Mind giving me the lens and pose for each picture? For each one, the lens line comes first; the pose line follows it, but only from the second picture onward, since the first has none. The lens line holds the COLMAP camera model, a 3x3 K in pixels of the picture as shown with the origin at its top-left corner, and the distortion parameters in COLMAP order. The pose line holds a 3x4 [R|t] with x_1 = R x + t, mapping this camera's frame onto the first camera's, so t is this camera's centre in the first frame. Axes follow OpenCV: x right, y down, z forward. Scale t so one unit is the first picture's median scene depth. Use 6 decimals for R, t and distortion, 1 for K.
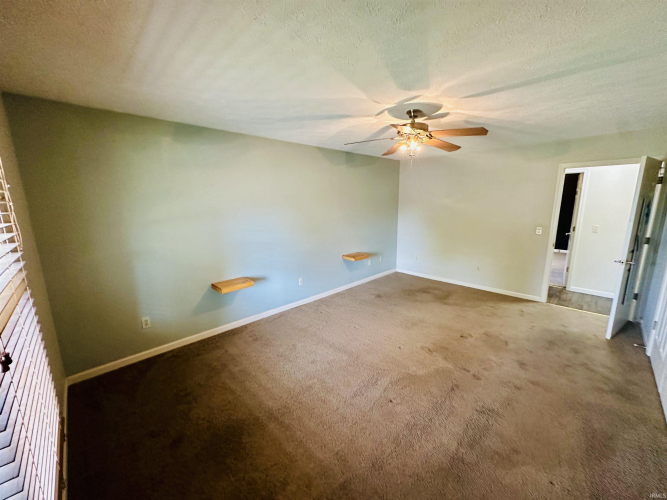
lens RADIAL K [[268.0, 0, 333.5], [0, 268.0, 250.0], [0, 0, 1]] dist [-0.000600, -0.000072]
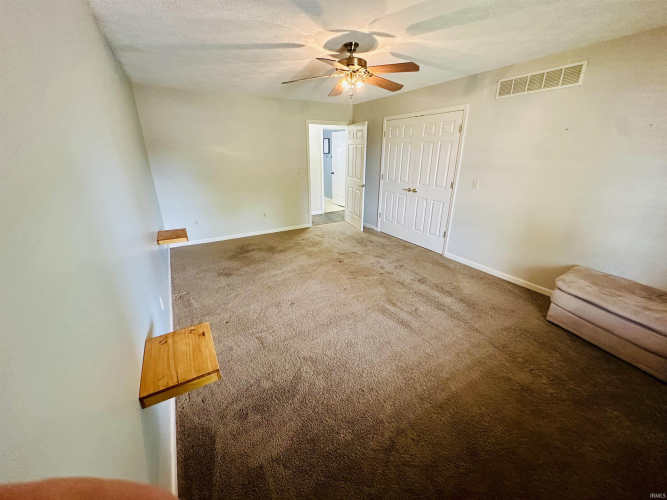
lens RADIAL K [[268.0, 0, 333.5], [0, 268.0, 250.0], [0, 0, 1]] dist [-0.000600, -0.000072]
pose [[0.240657, -0.330691, 0.912539, -0.693086], [0.180961, 0.938973, 0.292547, -0.104333], [-0.953592, 0.094731, 0.285812, 0.724956]]
